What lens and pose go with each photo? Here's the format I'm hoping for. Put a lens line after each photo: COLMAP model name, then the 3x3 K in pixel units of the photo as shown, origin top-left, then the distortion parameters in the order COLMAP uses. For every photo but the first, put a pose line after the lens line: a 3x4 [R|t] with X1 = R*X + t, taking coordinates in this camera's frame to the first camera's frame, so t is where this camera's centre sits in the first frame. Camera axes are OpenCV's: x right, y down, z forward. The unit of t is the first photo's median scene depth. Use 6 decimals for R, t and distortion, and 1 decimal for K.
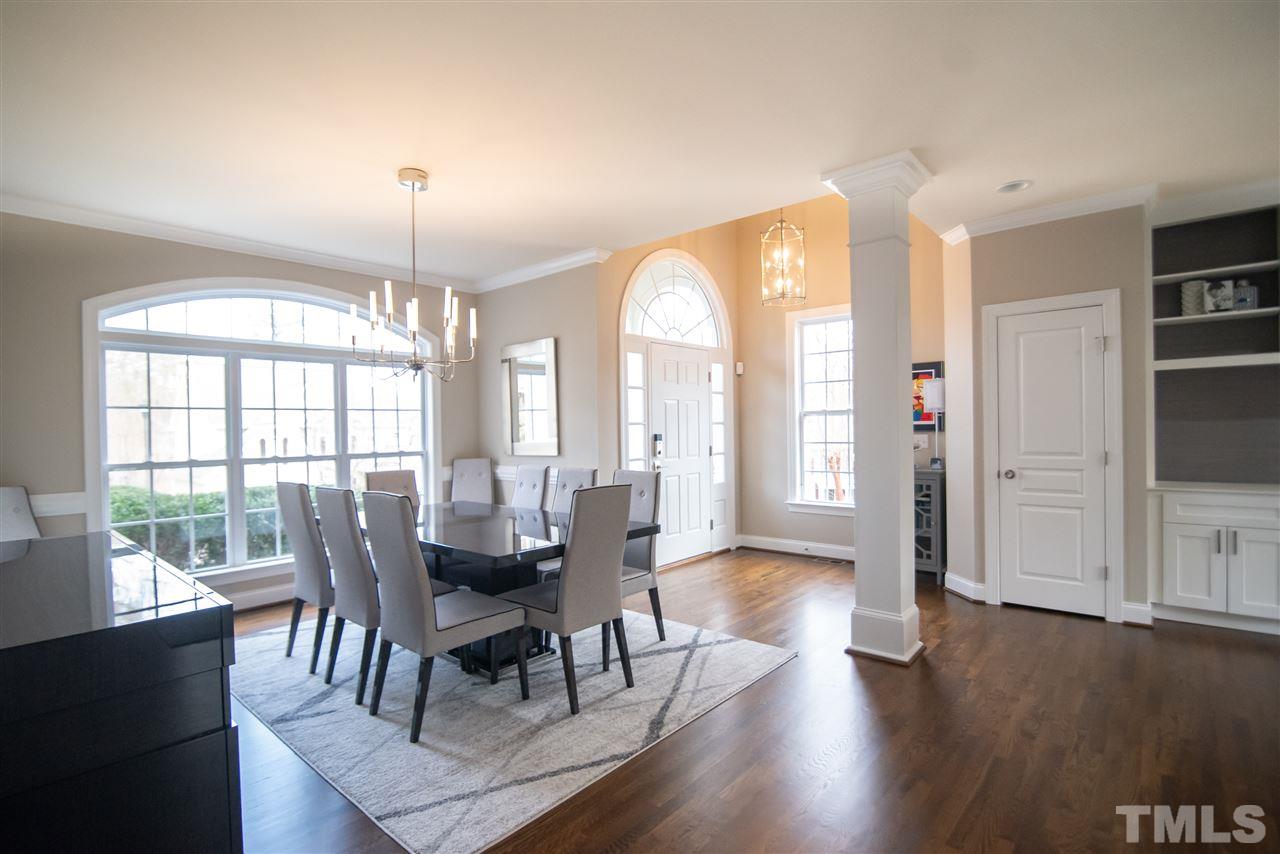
lens RADIAL K [[611.4, 0, 638.2], [0, 611.4, 433.2], [0, 0, 1]] dist [-0.014653, 0.000064]
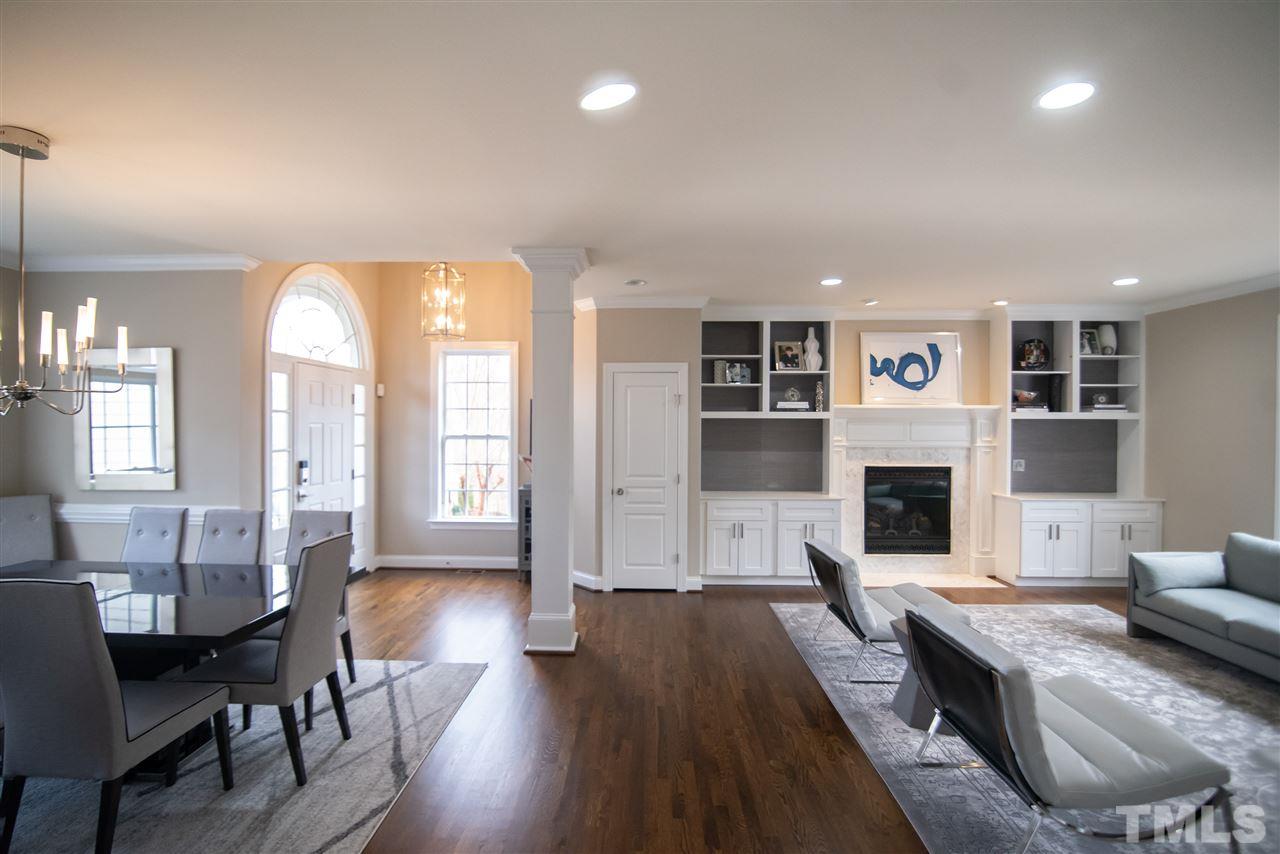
lens RADIAL K [[586.8, 0, 632.0], [0, 586.8, 431.4], [0, 0, 1]] dist [-0.013883, -0.000090]
pose [[0.774067, 0.014988, 0.632926, -0.192744], [-0.012971, 0.999885, -0.007814, -0.057327], [-0.632971, -0.002161, 0.774173, -0.011054]]
